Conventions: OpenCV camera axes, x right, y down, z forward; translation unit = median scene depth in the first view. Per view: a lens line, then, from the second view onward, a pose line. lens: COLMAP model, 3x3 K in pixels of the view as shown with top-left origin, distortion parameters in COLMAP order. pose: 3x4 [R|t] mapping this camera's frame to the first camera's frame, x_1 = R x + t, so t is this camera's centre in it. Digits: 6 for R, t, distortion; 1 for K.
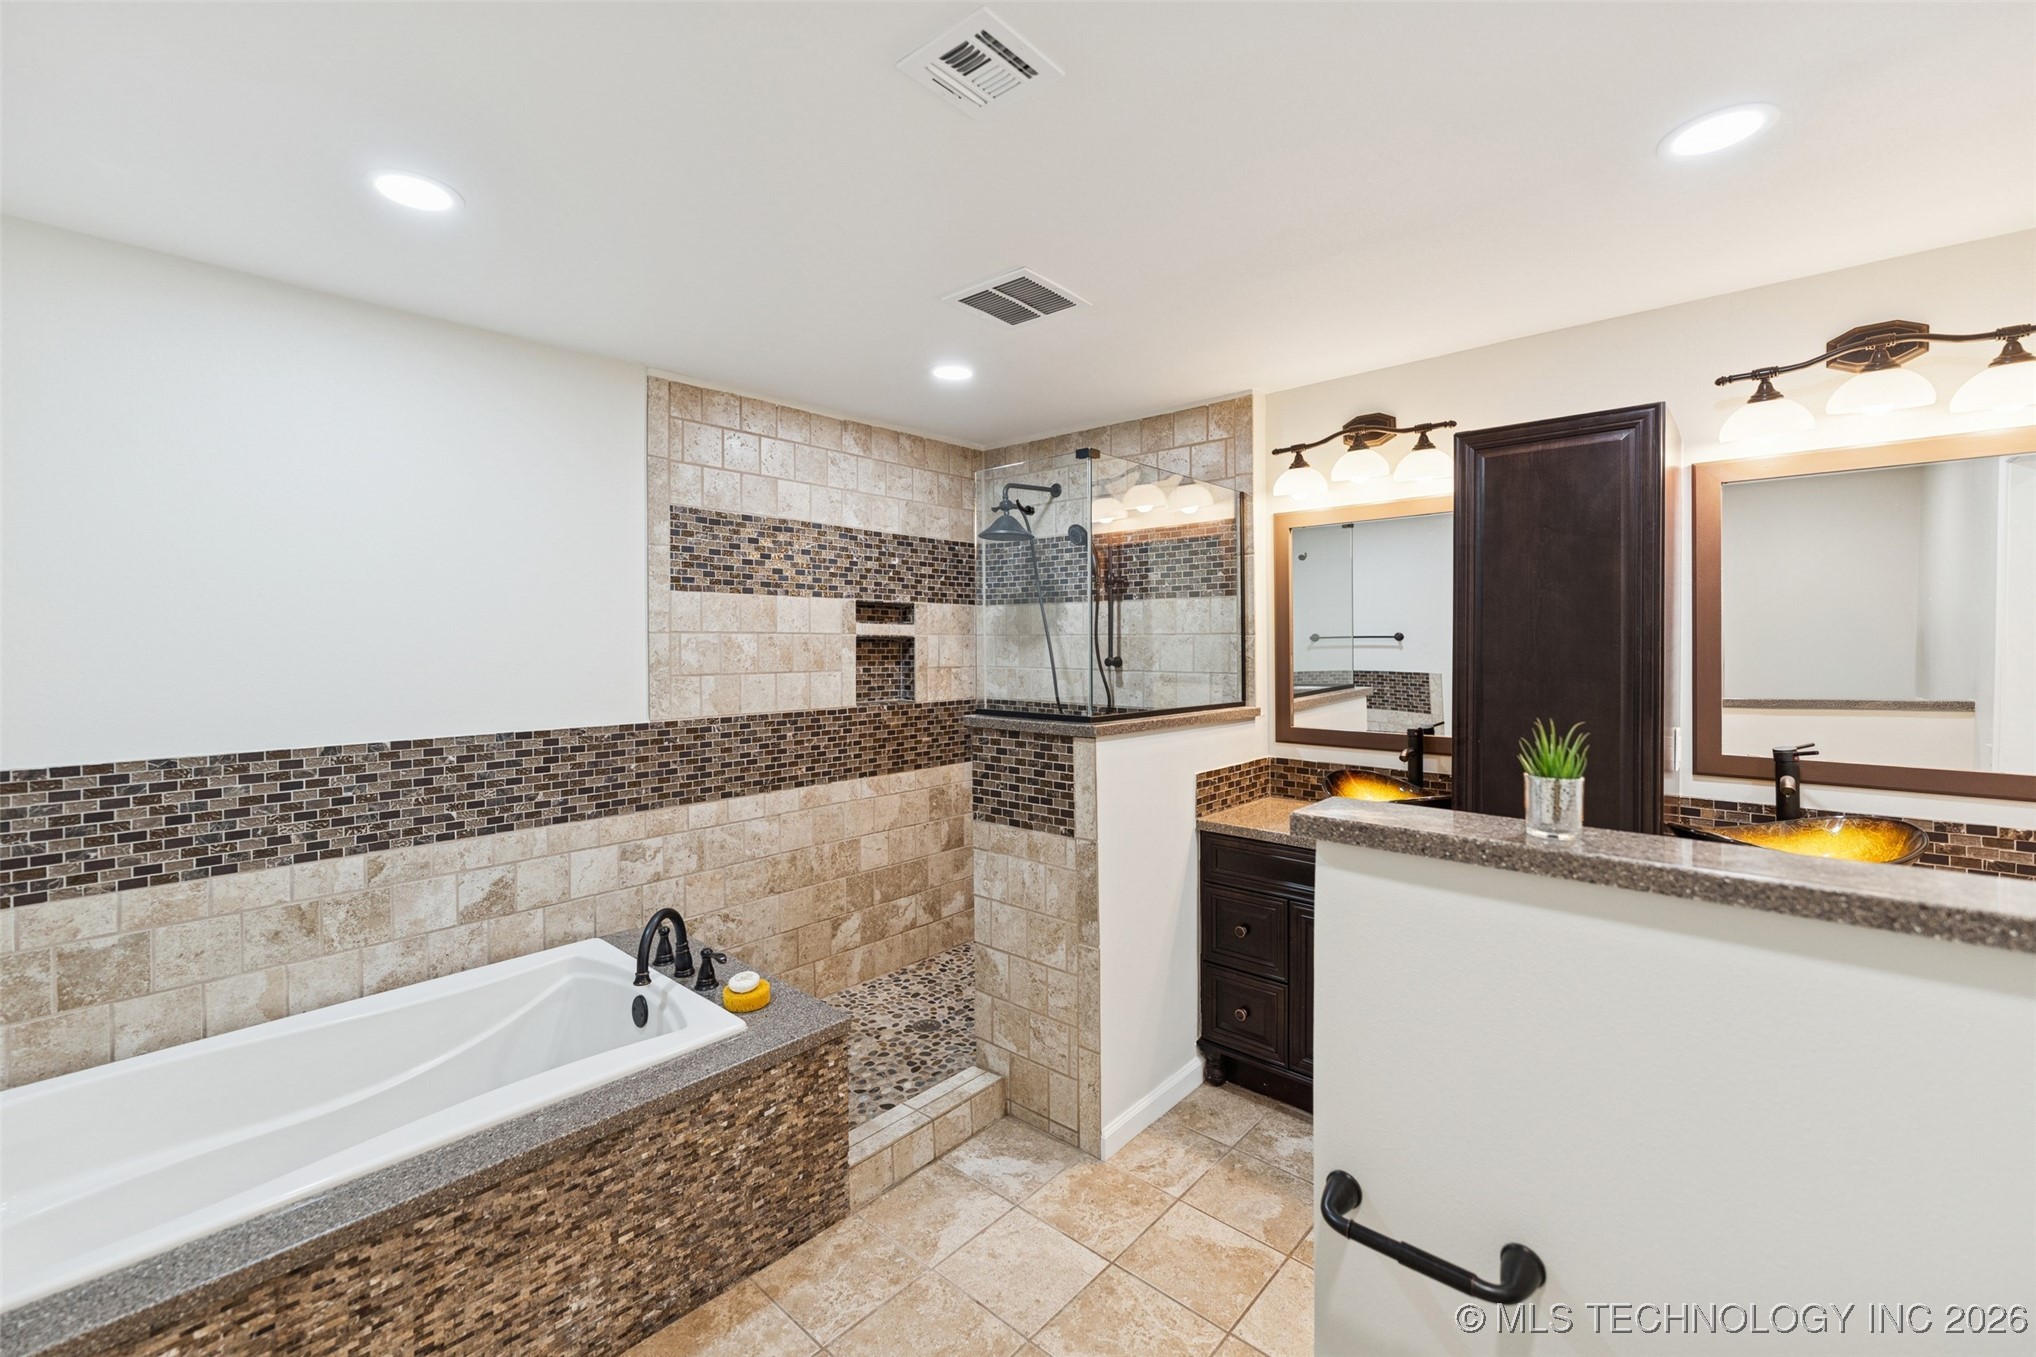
lens RADIAL K [[834.9, 0, 1015.2], [0, 834.9, 648.4], [0, 0, 1]] dist [-0.000163, -0.000543]
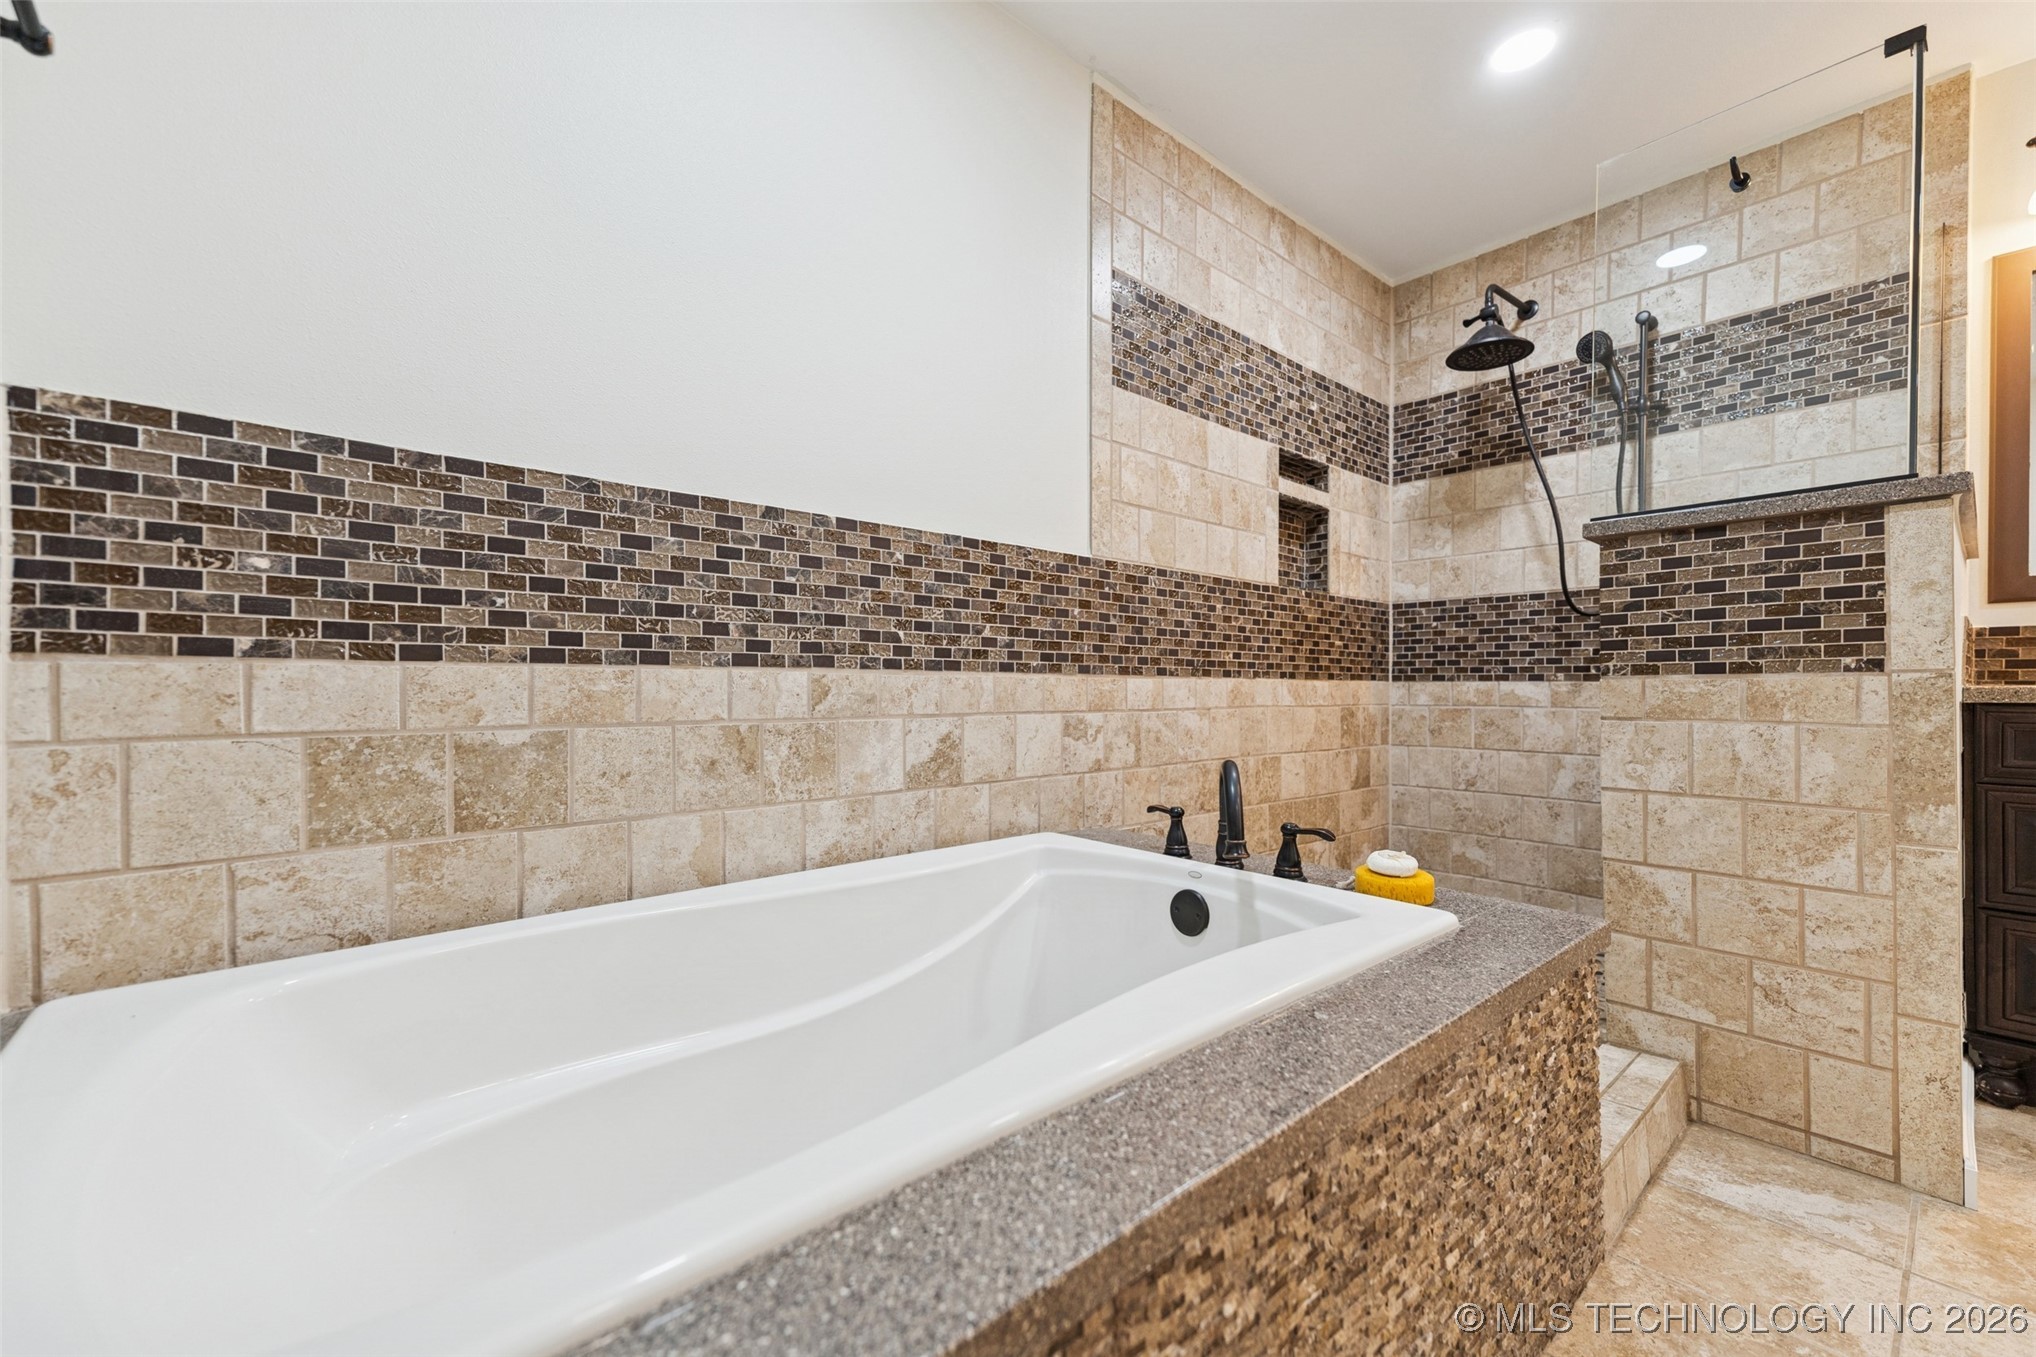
lens RADIAL K [[817.8, 0, 1021.9], [0, 817.8, 693.3], [0, 0, 1]] dist [0.032264, -0.002200]
pose [[0.993003, 0.006811, -0.117894, -0.382819], [-0.006928, 0.999976, -0.000579, 0.195958], [0.117888, 0.001392, 0.993026, 0.247598]]
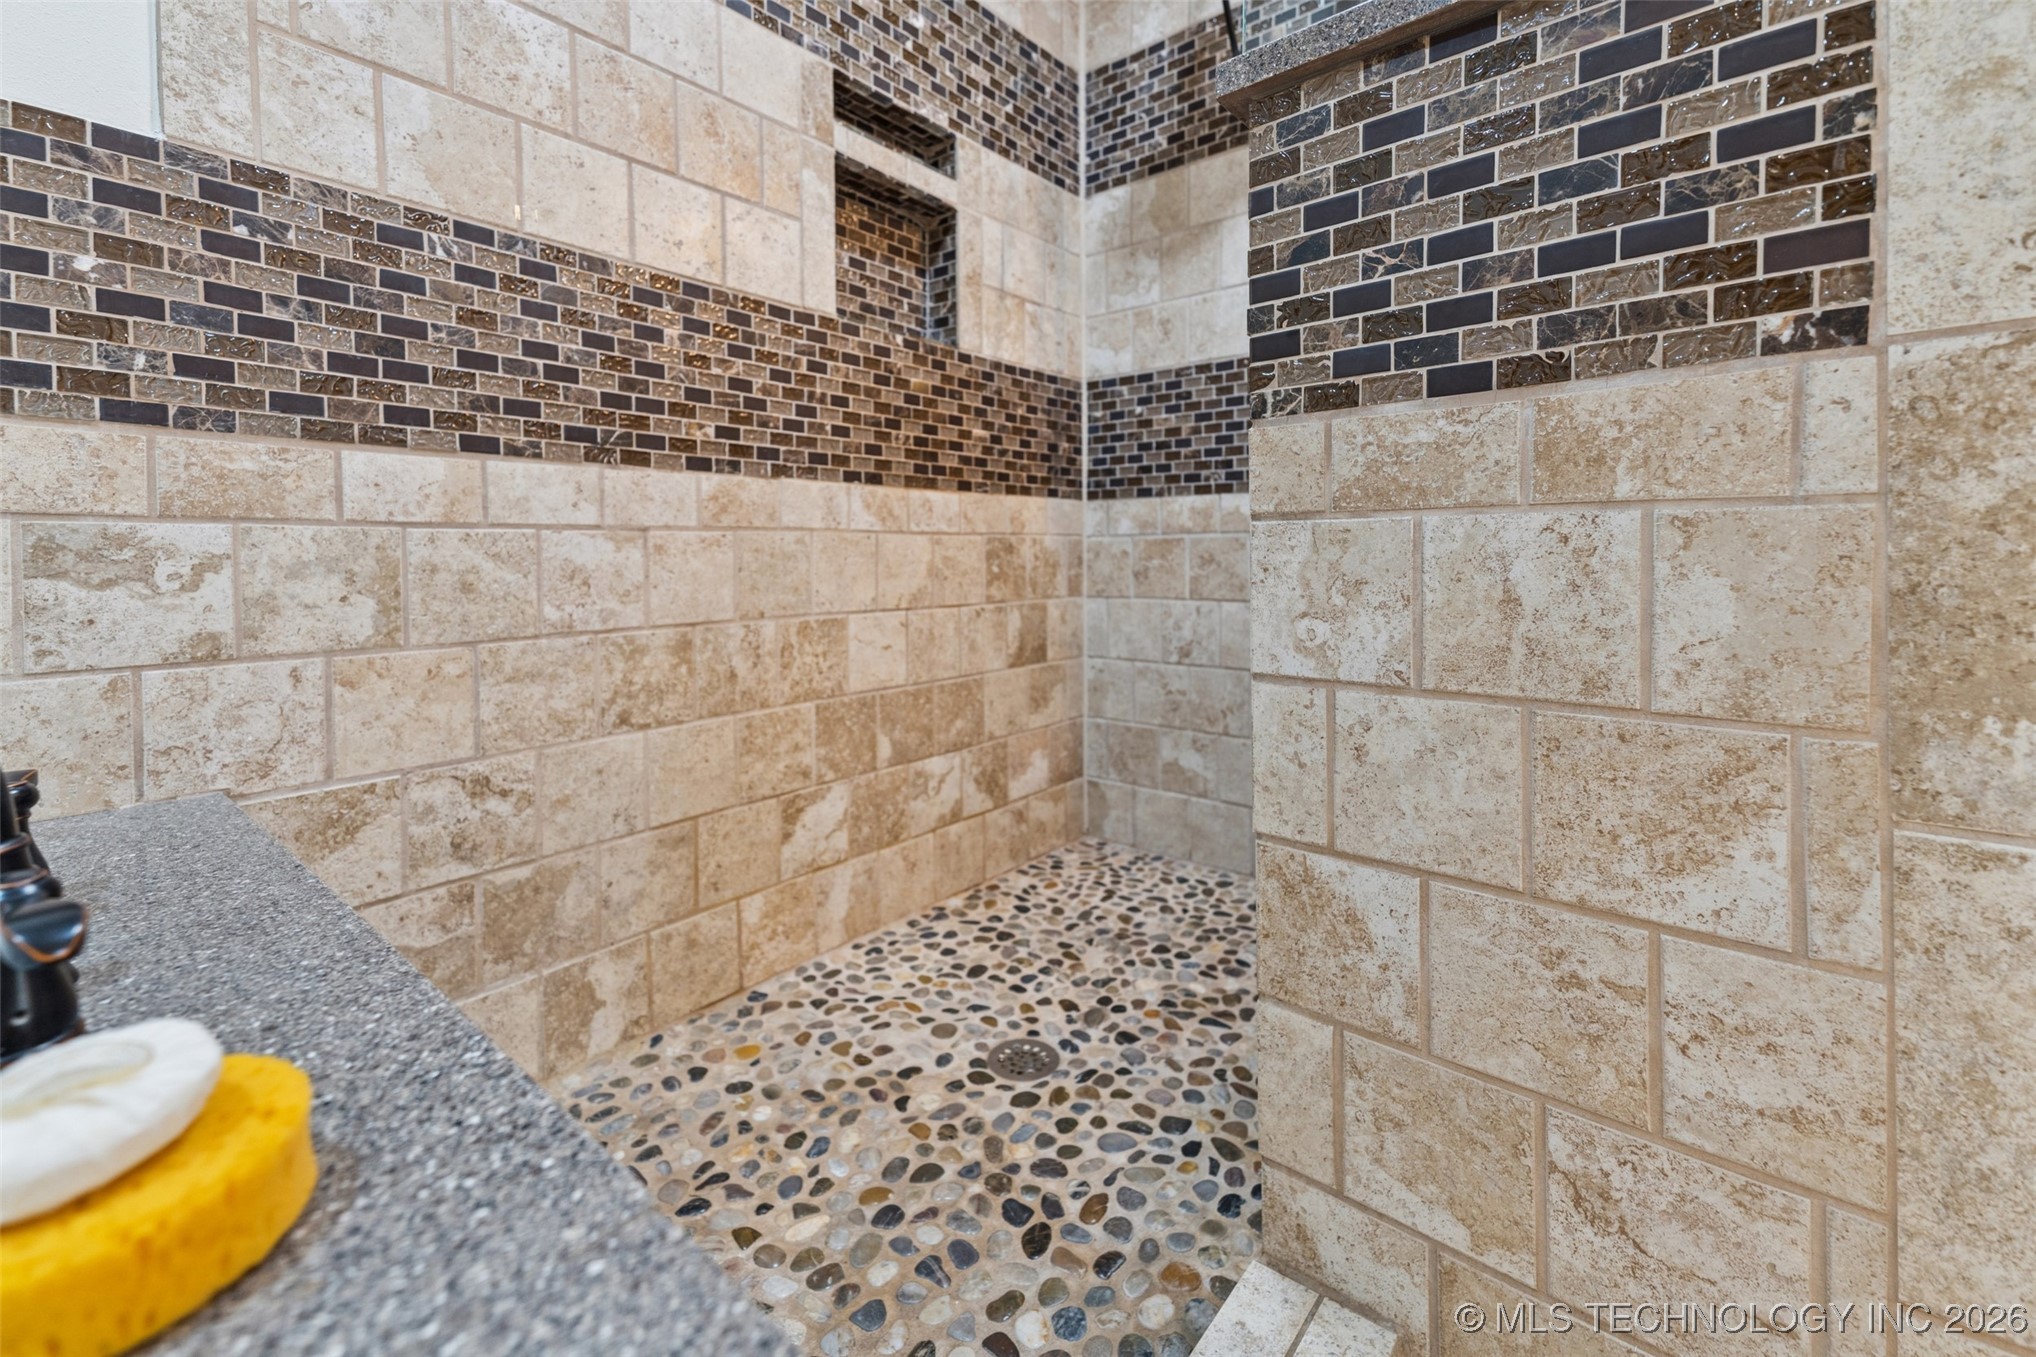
lens RADIAL K [[873.2, 0, 1014.8], [0, 873.2, 570.7], [0, 0, 1]] dist [0.045983, -0.006658]
pose [[0.999389, -0.000879, 0.034940, -0.128666], [0.000313, 0.999869, 0.016204, 0.223107], [-0.034949, -0.016183, 0.999258, 0.607806]]
